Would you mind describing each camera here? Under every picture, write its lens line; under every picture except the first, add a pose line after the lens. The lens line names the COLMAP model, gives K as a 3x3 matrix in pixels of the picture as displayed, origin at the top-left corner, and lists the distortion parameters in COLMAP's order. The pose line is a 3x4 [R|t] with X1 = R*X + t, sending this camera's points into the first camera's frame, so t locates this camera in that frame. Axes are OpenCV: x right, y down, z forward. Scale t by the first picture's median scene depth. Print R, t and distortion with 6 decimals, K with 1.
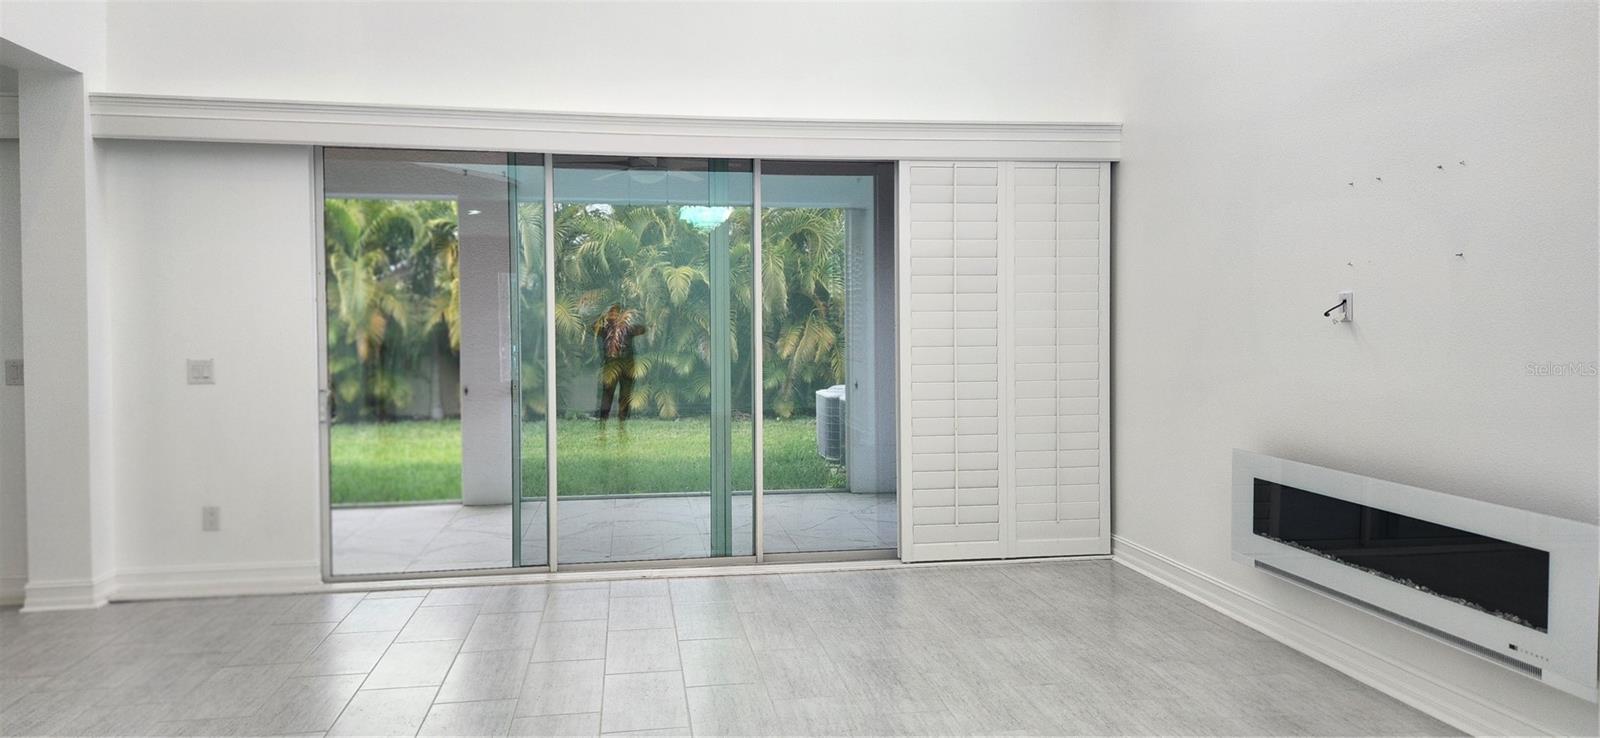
lens RADIAL K [[1116.5, 0, 799.6], [0, 1116.5, 361.2], [0, 0, 1]] dist [0.089973, -0.050876]
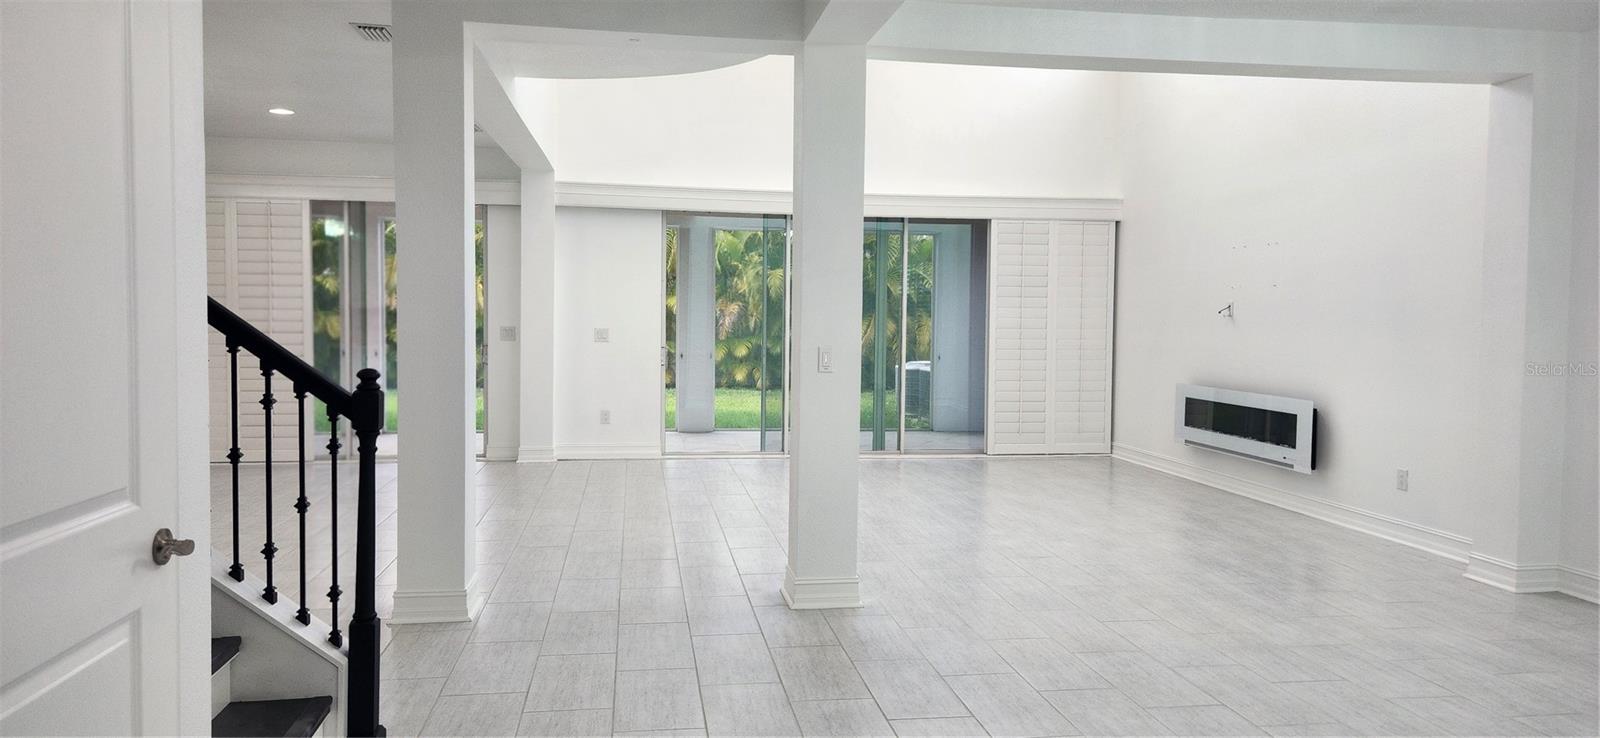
lens RADIAL K [[1116.5, 0, 805.3], [0, 1116.5, 373.2], [0, 0, 1]] dist [0.089973, -0.050876]
pose [[0.999849, 0.017201, 0.002573, -0.193086], [-0.017240, 0.999726, 0.015863, 0.033078], [-0.002300, -0.015905, 0.999871, -0.701760]]
